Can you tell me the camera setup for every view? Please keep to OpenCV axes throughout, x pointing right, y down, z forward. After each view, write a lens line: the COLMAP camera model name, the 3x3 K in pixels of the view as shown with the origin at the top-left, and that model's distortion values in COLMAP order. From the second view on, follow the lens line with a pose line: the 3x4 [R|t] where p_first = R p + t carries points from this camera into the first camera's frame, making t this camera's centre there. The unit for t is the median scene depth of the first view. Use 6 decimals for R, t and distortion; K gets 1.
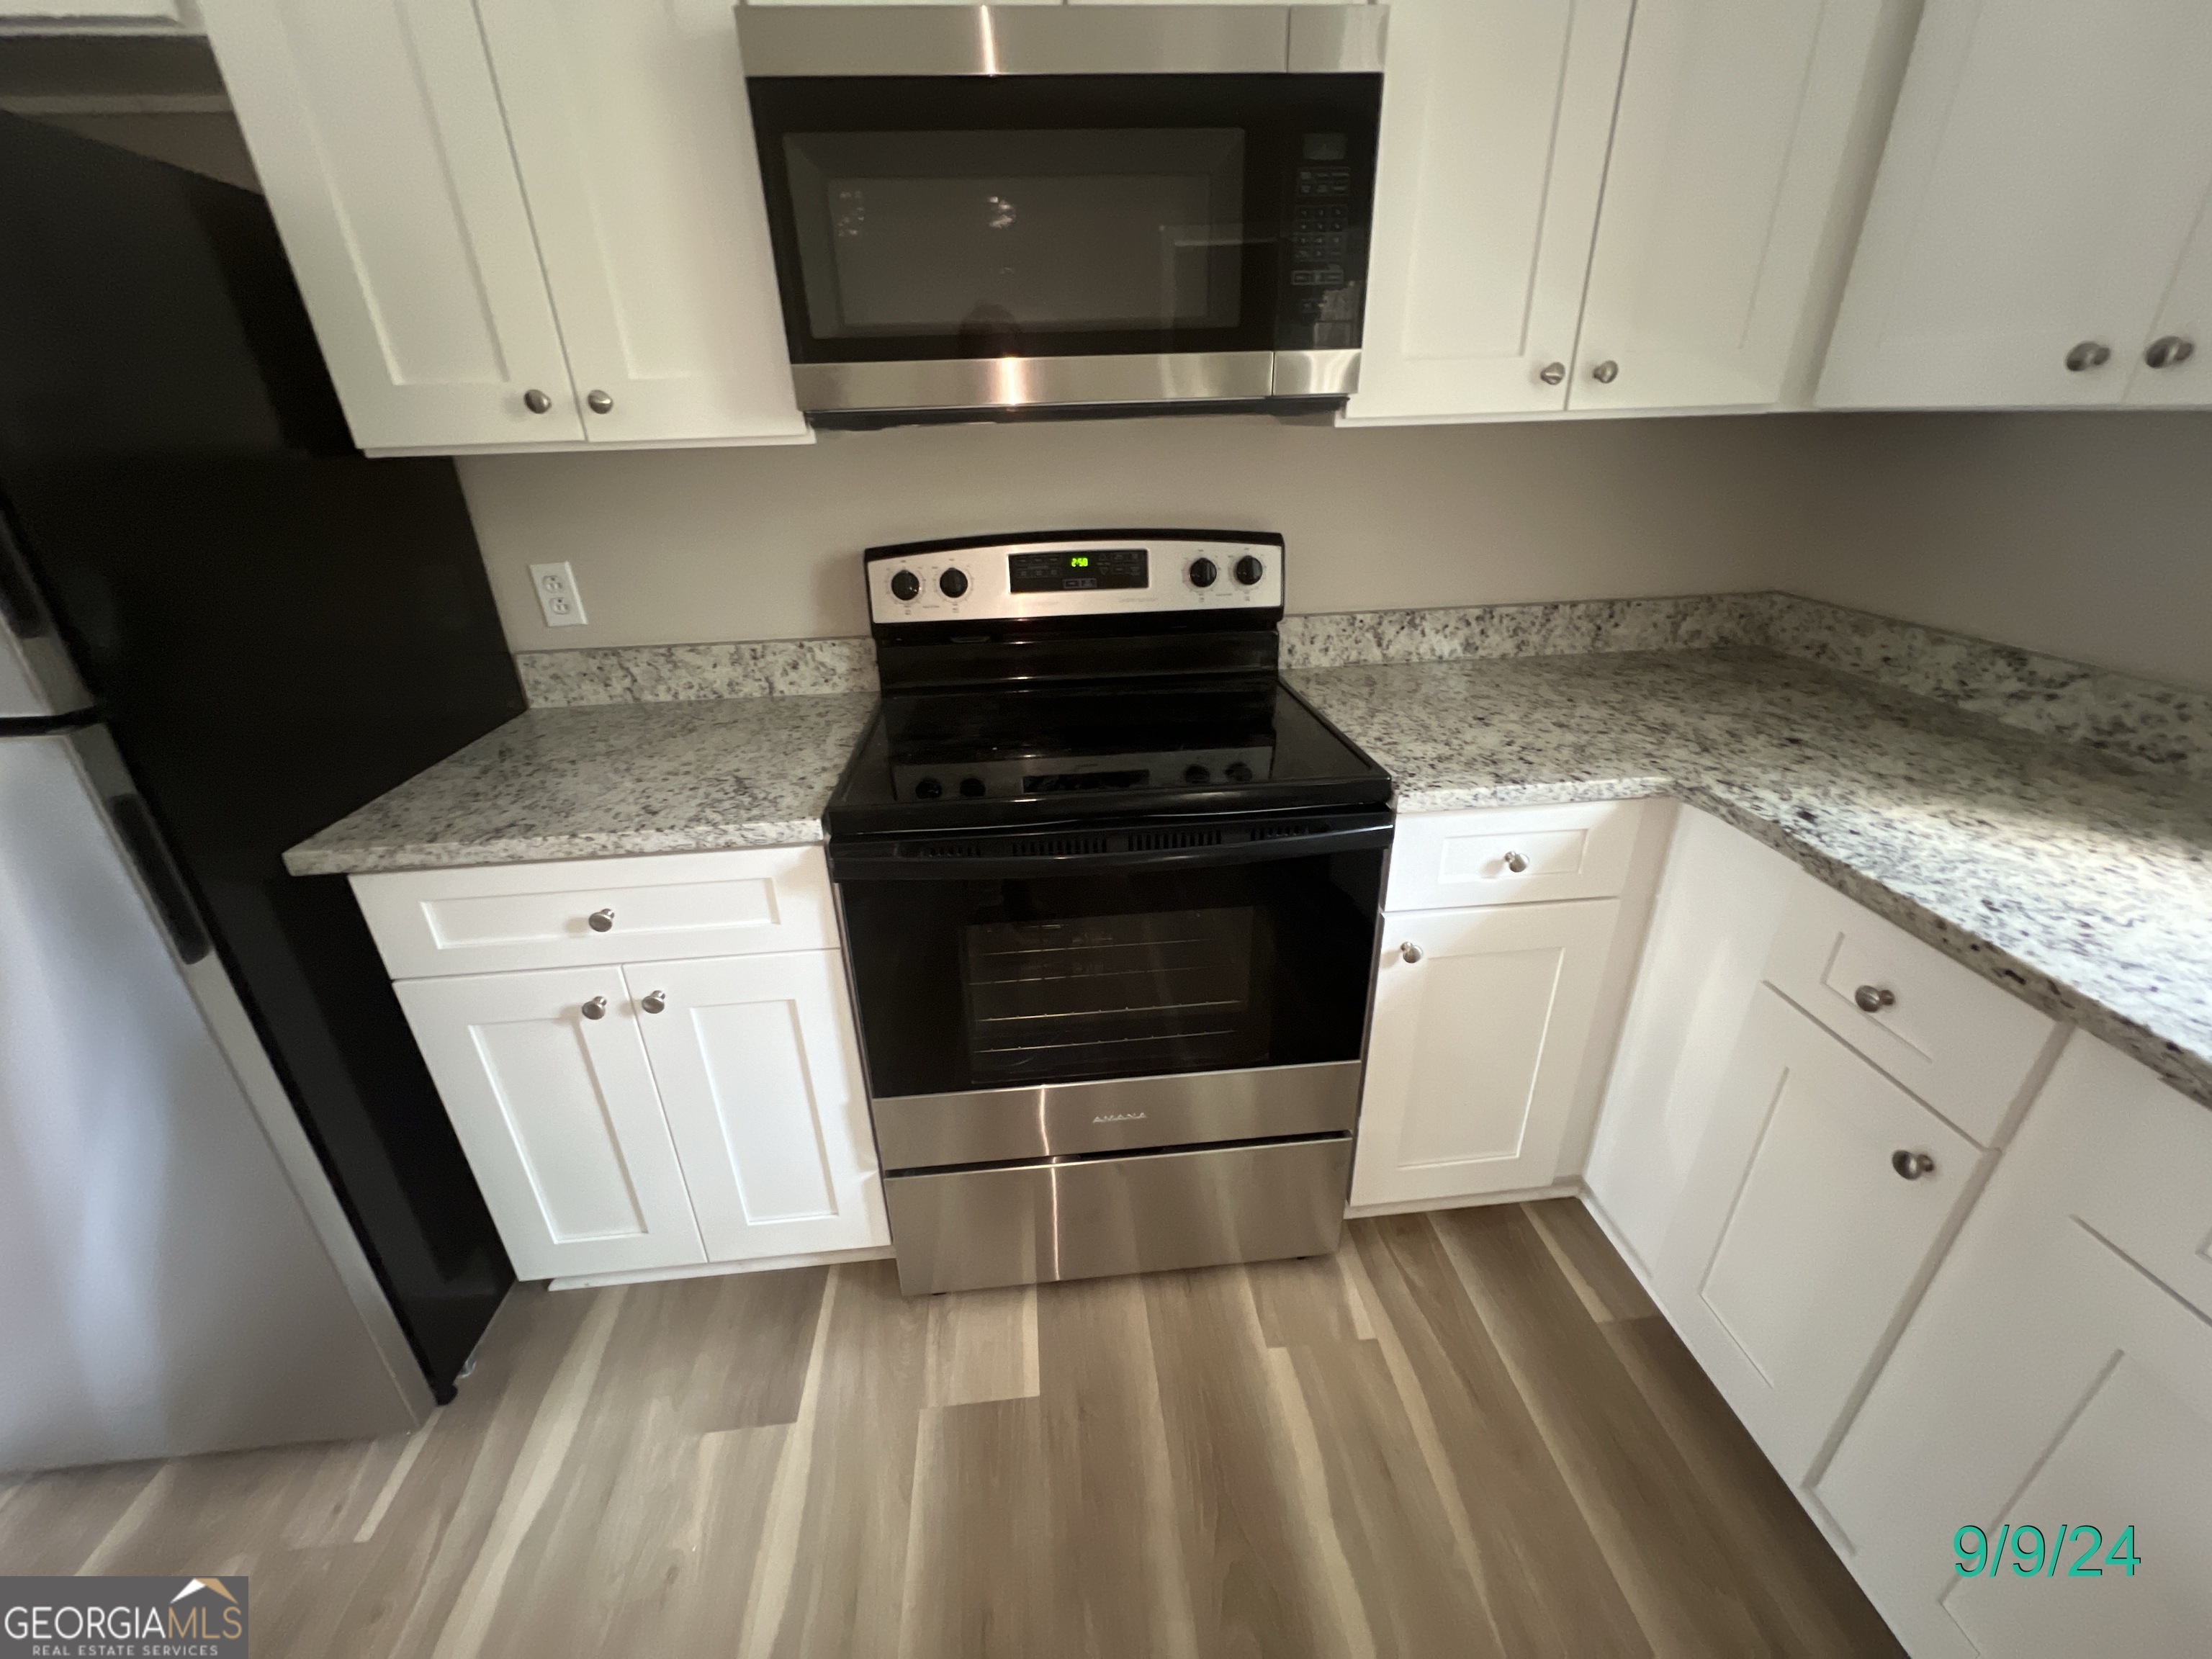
lens RADIAL K [[885.6, 0, 1100.2], [0, 885.6, 826.8], [0, 0, 1]] dist [-0.002068, 0.000832]
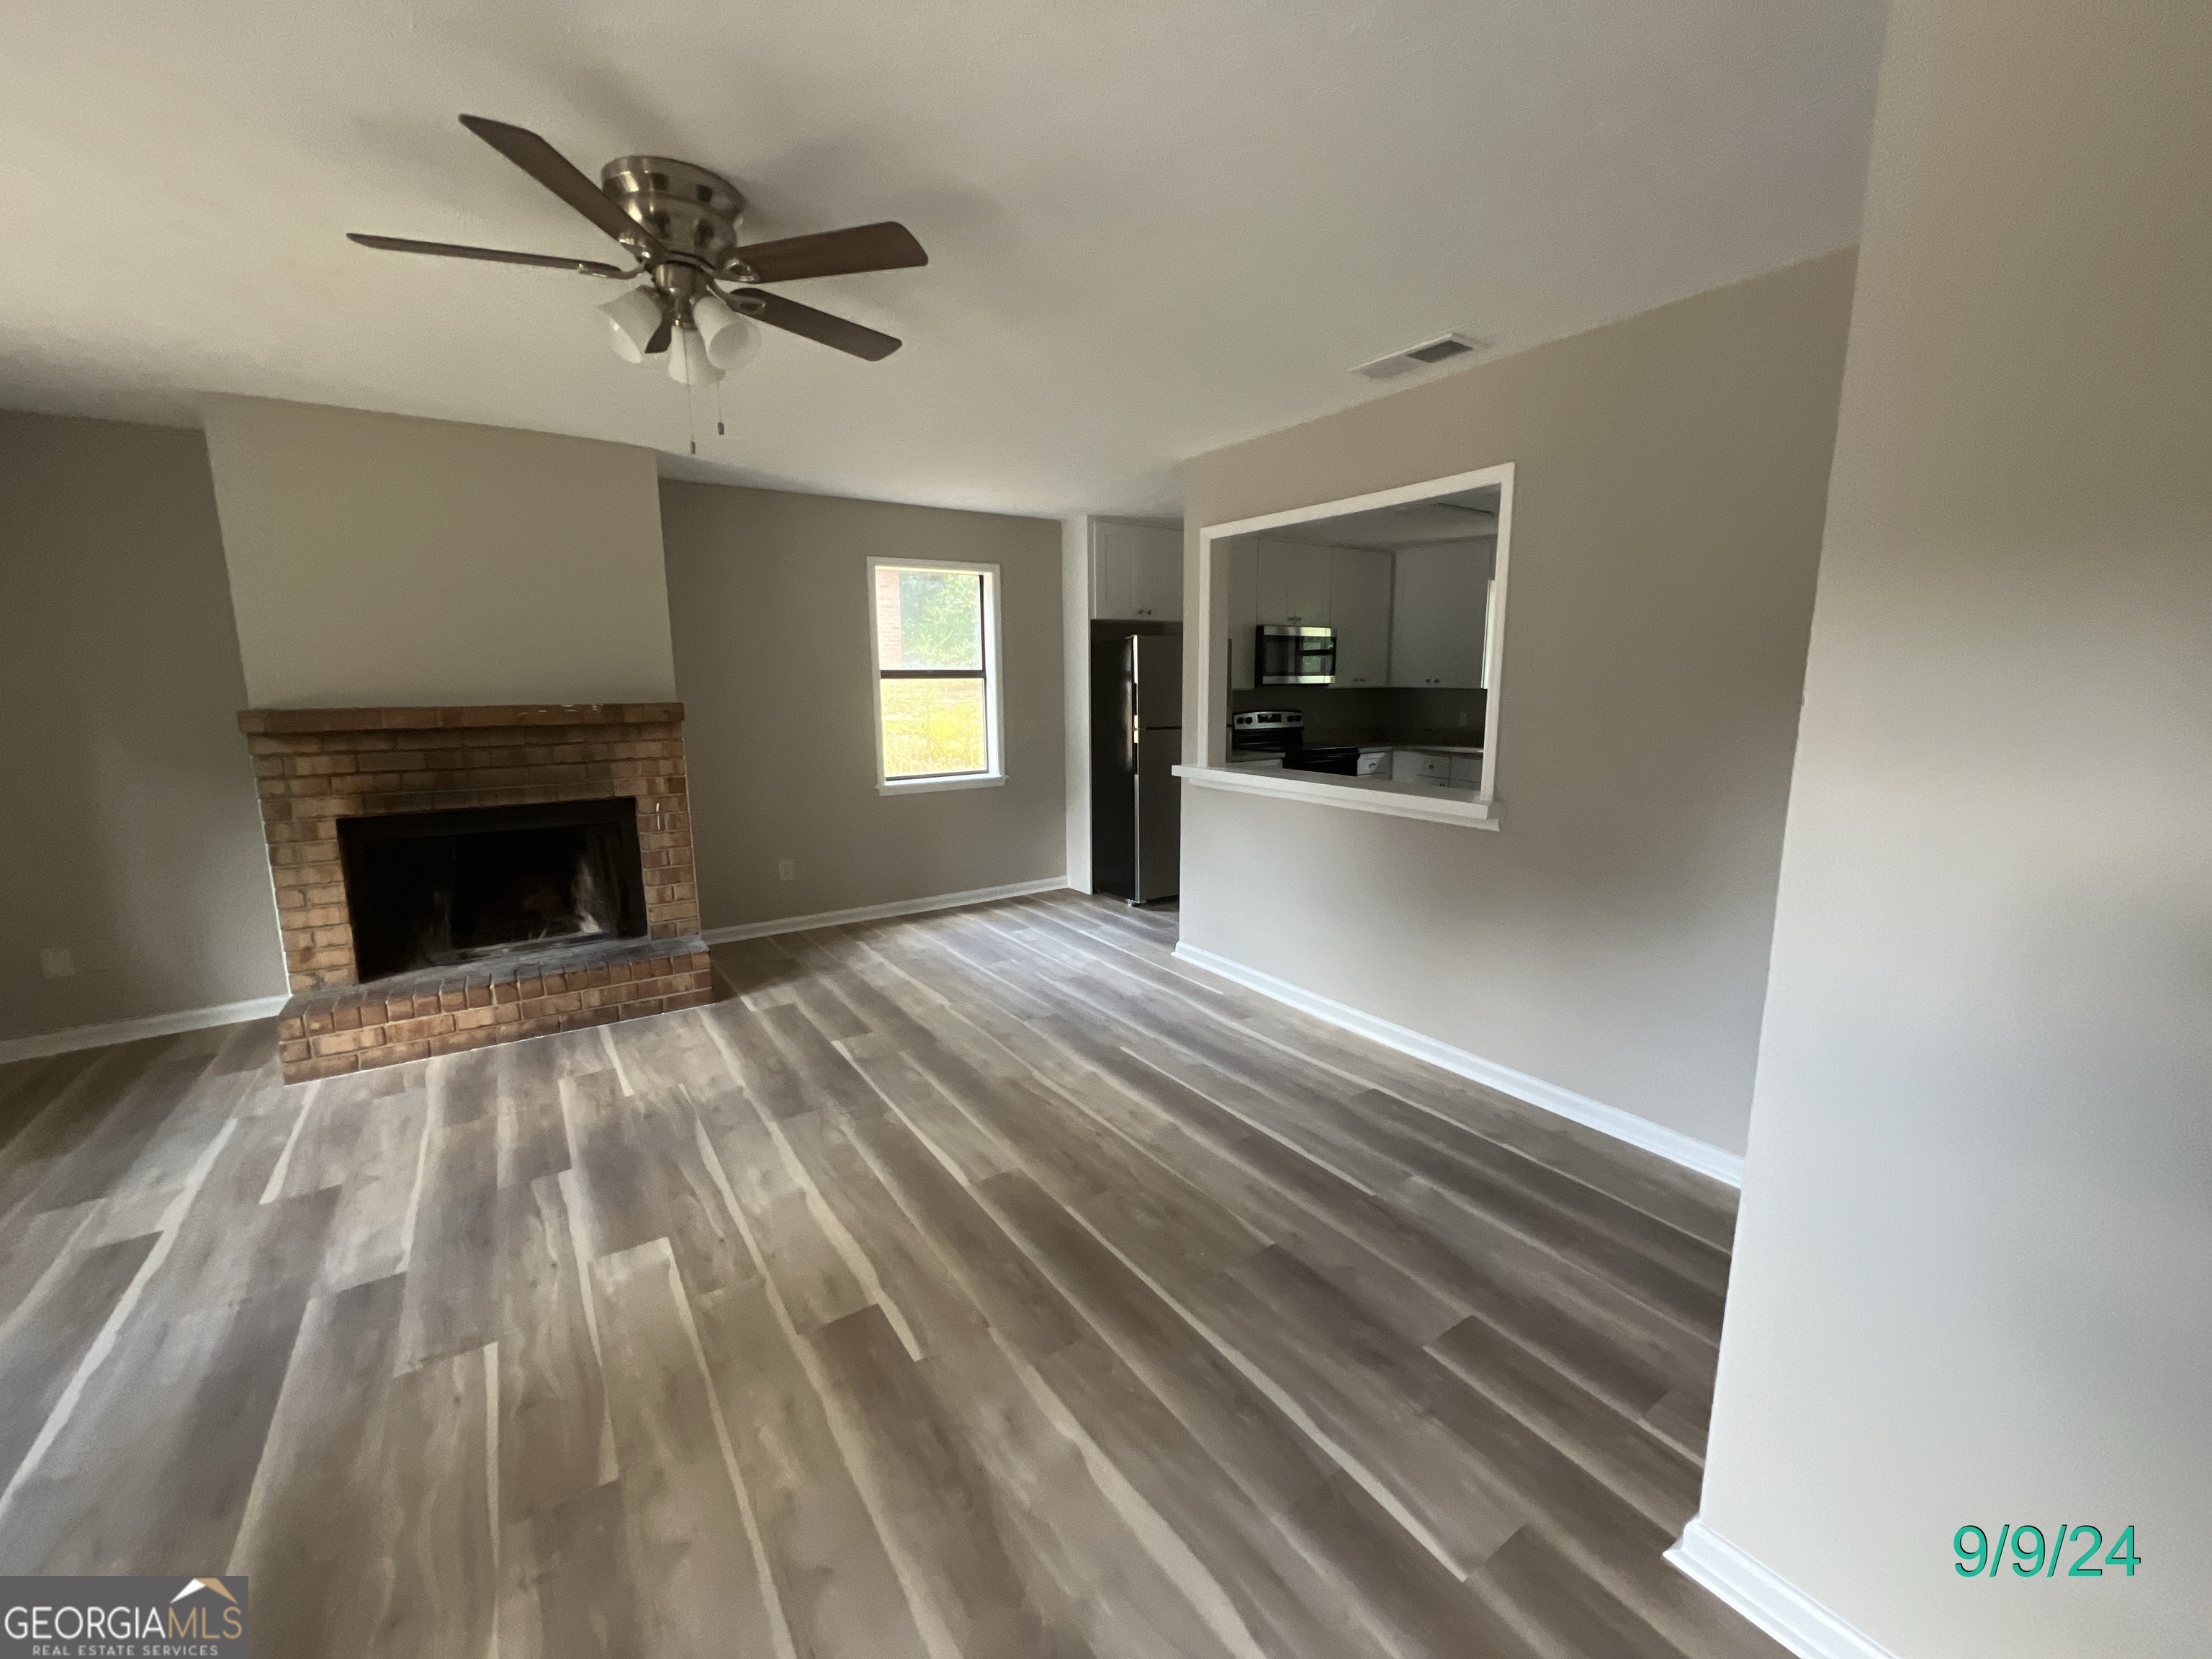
lens RADIAL K [[885.6, 0, 1102.2], [0, 885.6, 825.8], [0, 0, 1]] dist [-0.002068, 0.000832]
pose [[0.875979, -0.055545, 0.479141, -3.237742], [0.183132, 0.957267, -0.223834, 1.178072], [-0.446233, 0.283820, 0.848718, -2.462835]]
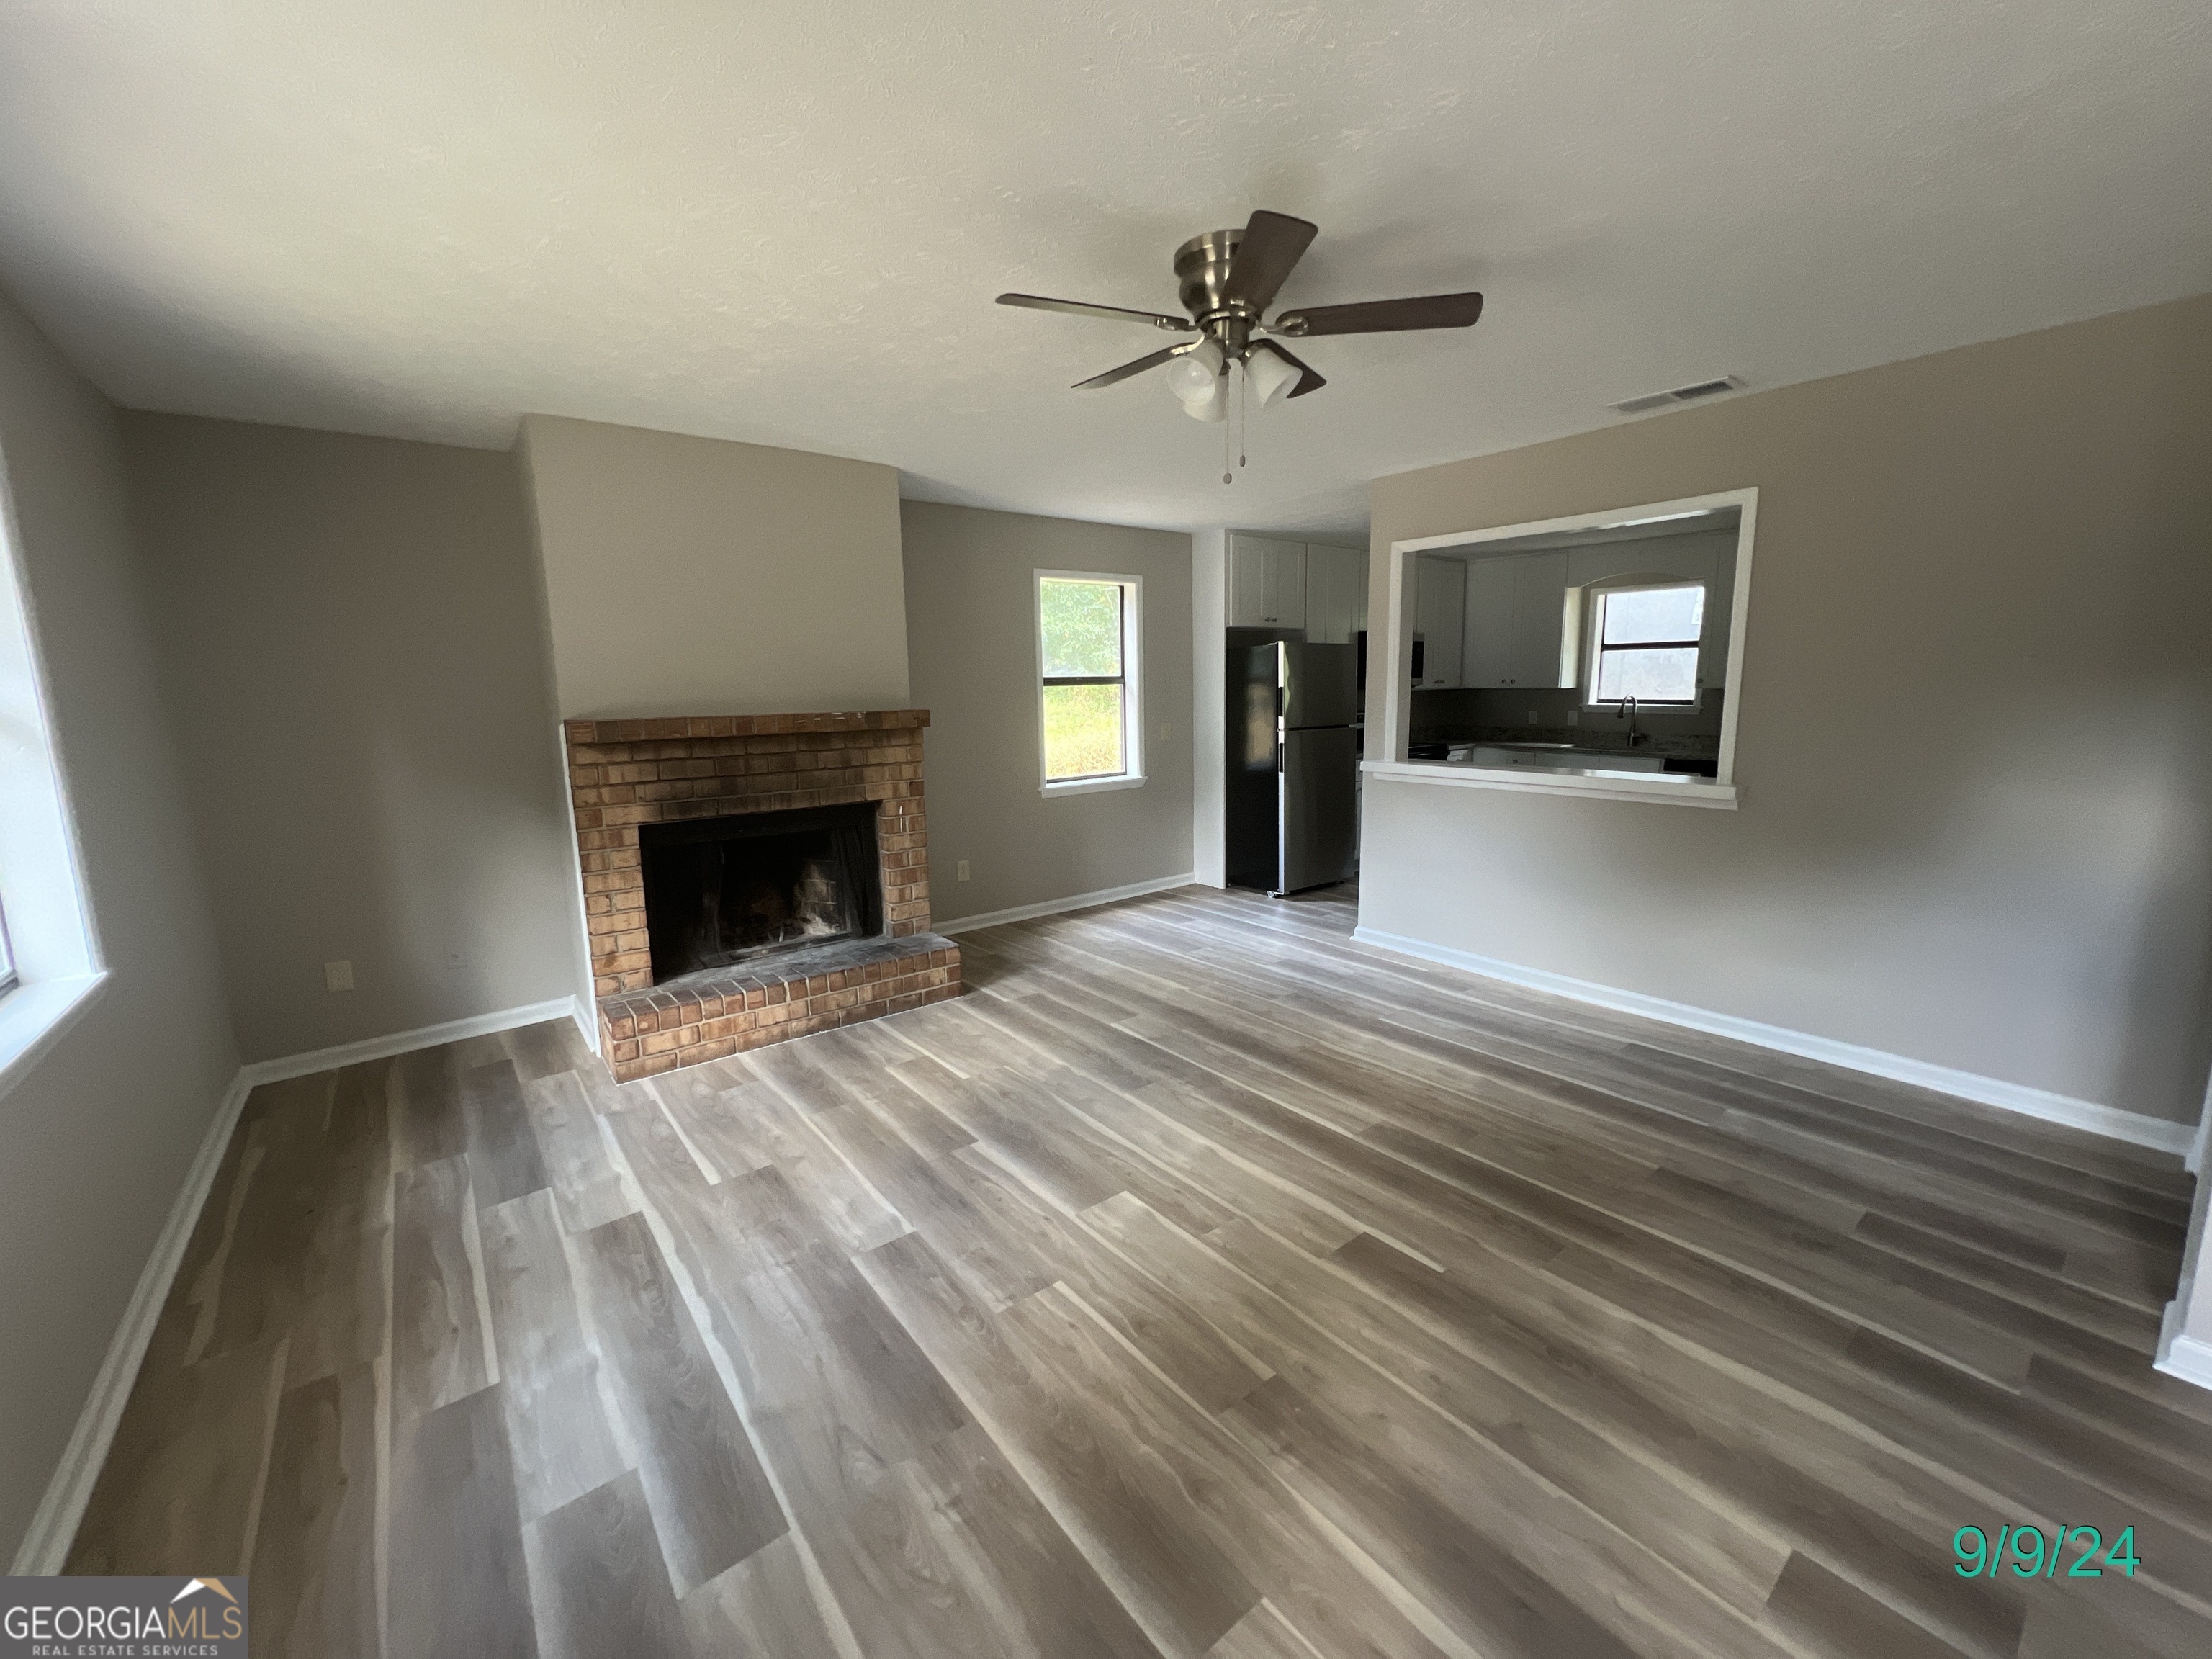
lens RADIAL K [[885.6, 0, 1105.9], [0, 885.6, 821.7], [0, 0, 1]] dist [-0.002068, 0.000832]
pose [[0.838899, -0.070068, 0.539758, -4.143450], [0.222225, 0.949351, -0.222147, 1.073002], [-0.496854, 0.306307, 0.811980, -2.168782]]
